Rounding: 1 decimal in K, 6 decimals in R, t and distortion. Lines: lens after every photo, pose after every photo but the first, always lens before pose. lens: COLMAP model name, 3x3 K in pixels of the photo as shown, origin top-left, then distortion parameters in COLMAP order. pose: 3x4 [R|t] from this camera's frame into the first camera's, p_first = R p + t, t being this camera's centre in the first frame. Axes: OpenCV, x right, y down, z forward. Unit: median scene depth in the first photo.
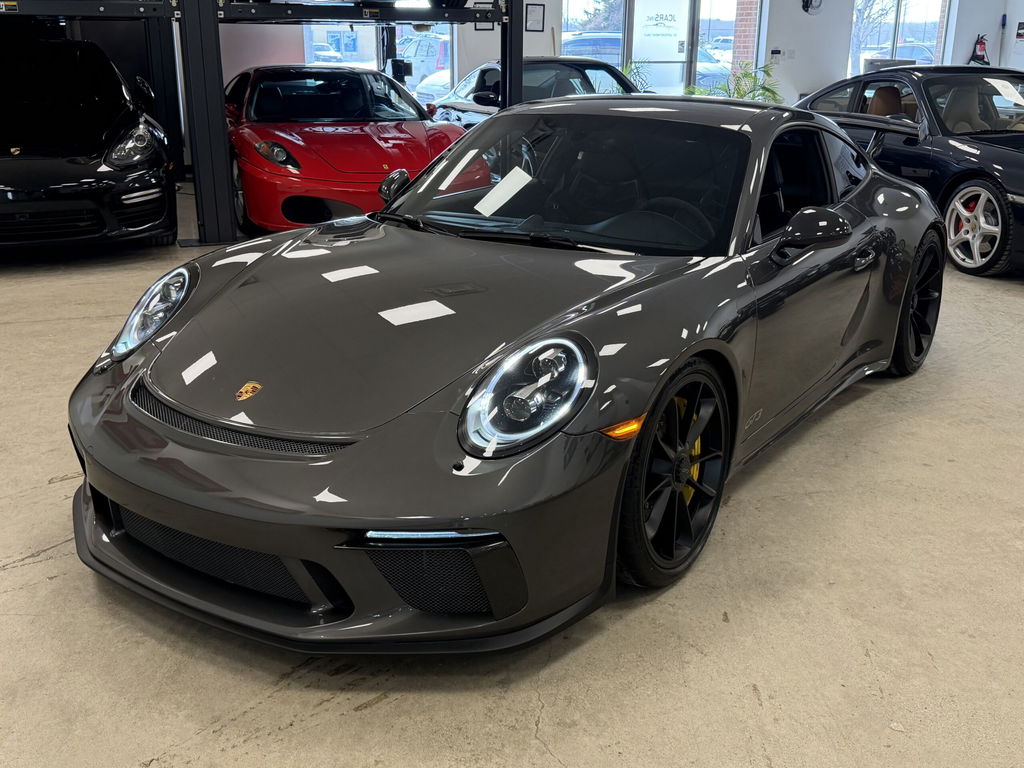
lens RADIAL K [[1041.5, 0, 512.0], [0, 1041.5, 384.0], [0, 0, 1]] dist [0.126534, -0.229632]
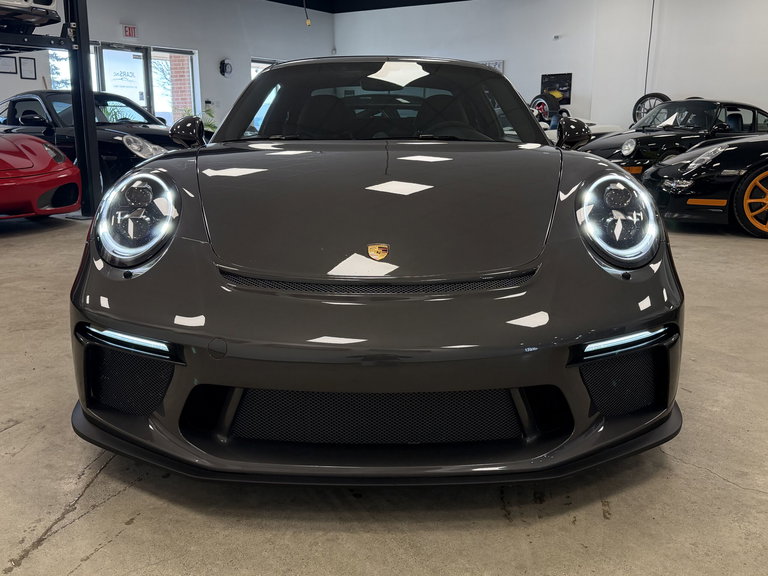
lens RADIAL K [[725.9, 0, 384.0], [0, 725.9, 288.0], [0, 0, 1]] dist [0.072715, -0.138797]
pose [[0.829349, -0.125751, 0.544396, -0.588999], [0.176124, 0.983508, -0.041130, 0.066174], [-0.530246, 0.129992, 0.837820, 0.411999]]
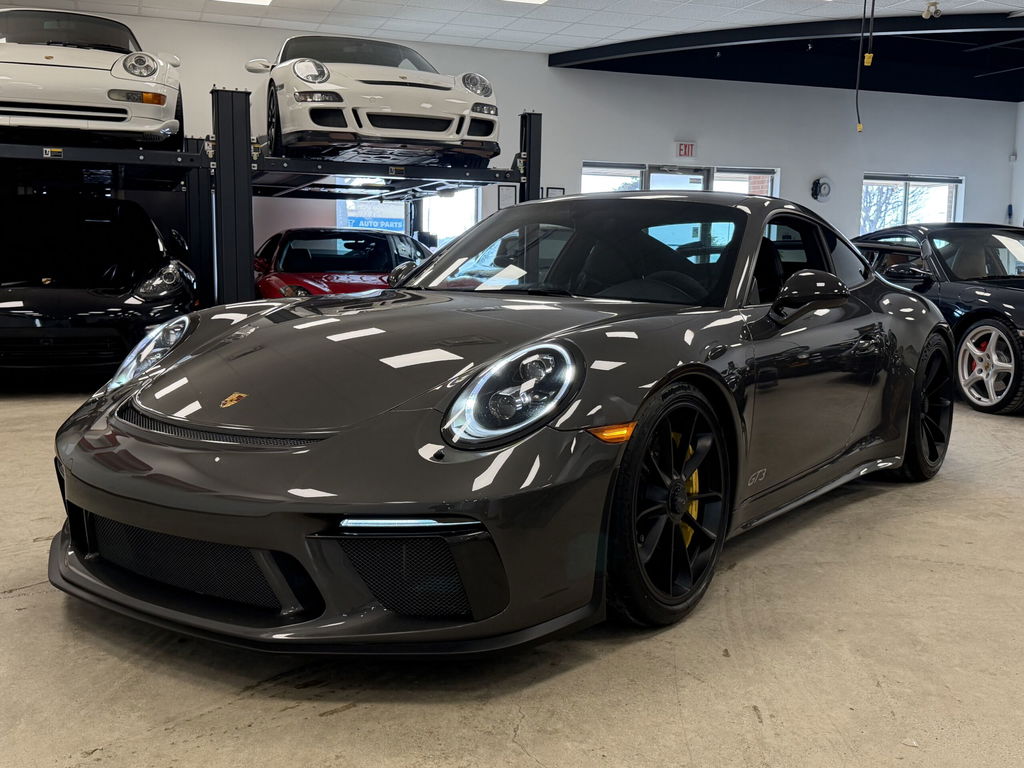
lens RADIAL K [[1041.5, 0, 512.0], [0, 1041.5, 384.0], [0, 0, 1]] dist [0.126534, -0.229632]
pose [[0.999595, 0.011386, -0.026080, 0.034477], [-0.016252, 0.980714, -0.194773, 0.171129], [0.023359, 0.195118, 0.980502, 0.031949]]
